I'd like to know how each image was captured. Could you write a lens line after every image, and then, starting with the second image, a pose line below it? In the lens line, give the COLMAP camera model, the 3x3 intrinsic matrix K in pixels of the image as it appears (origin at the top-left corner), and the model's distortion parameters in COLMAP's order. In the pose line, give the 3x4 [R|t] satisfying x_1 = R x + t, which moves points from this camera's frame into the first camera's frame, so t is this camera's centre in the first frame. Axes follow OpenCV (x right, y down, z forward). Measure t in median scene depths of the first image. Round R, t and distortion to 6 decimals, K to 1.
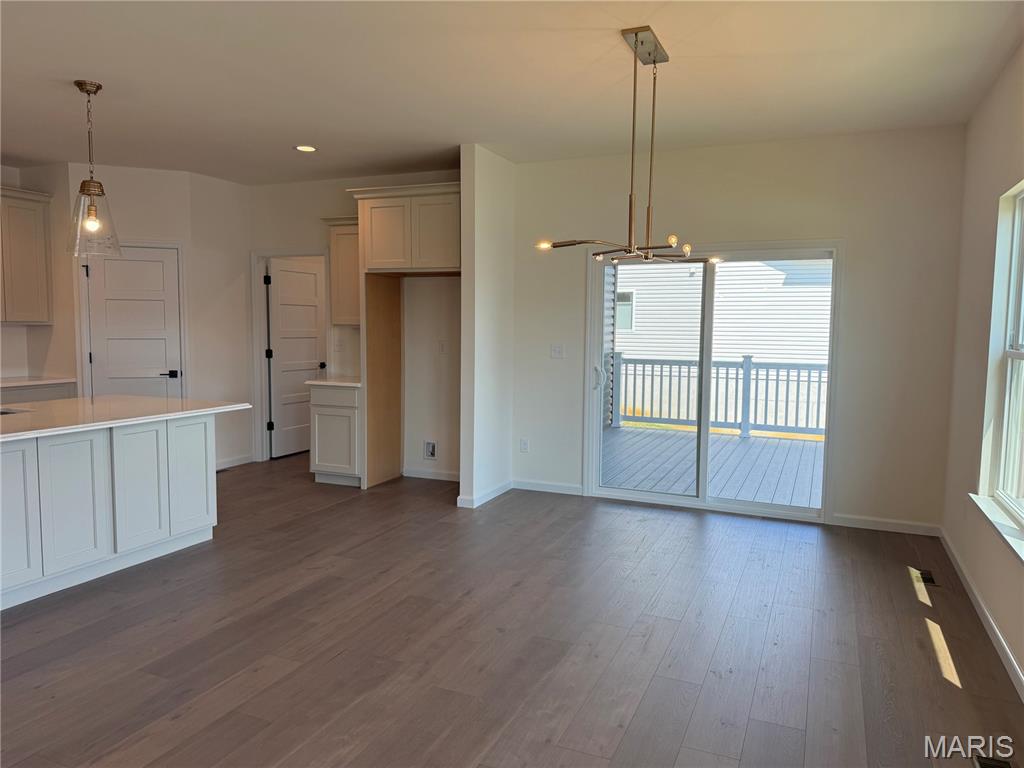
lens RADIAL K [[724.7, 0, 509.6], [0, 724.7, 386.4], [0, 0, 1]] dist [-0.000876, -0.000251]
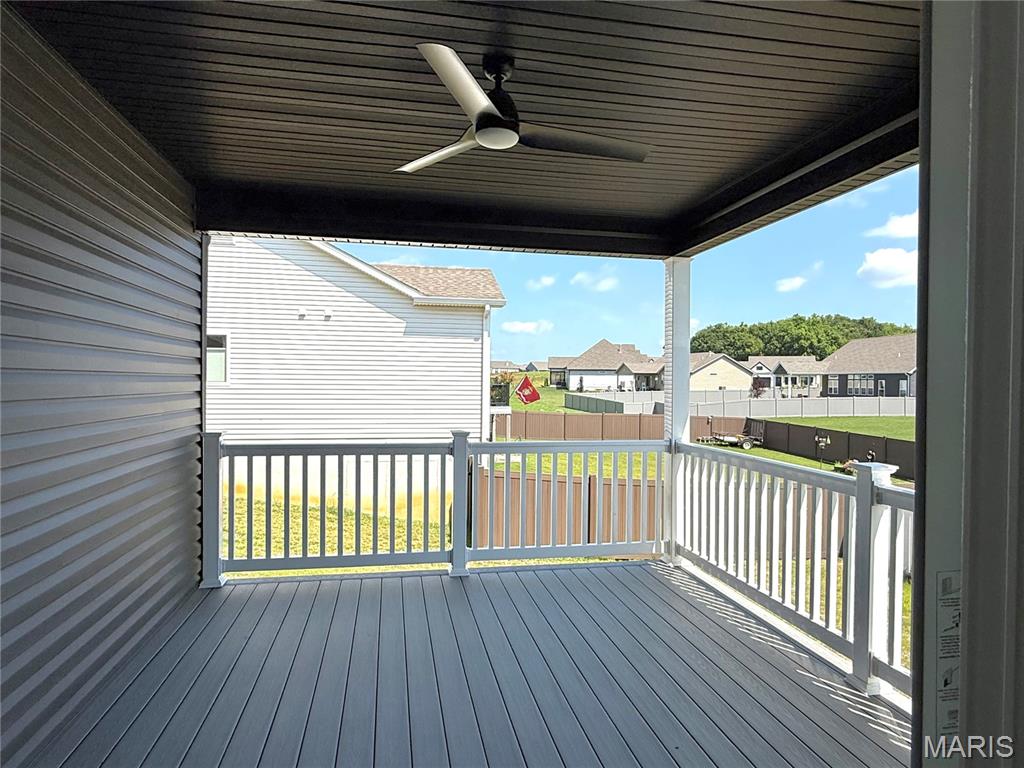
lens RADIAL K [[620.3, 0, 509.2], [0, 620.3, 387.8], [0, 0, 1]] dist [-0.006468, -0.000605]
pose [[0.822770, -0.007417, 0.568326, 0.076450], [0.045017, 0.997624, -0.052153, -0.047050], [-0.566588, 0.068494, 0.821149, 0.536201]]
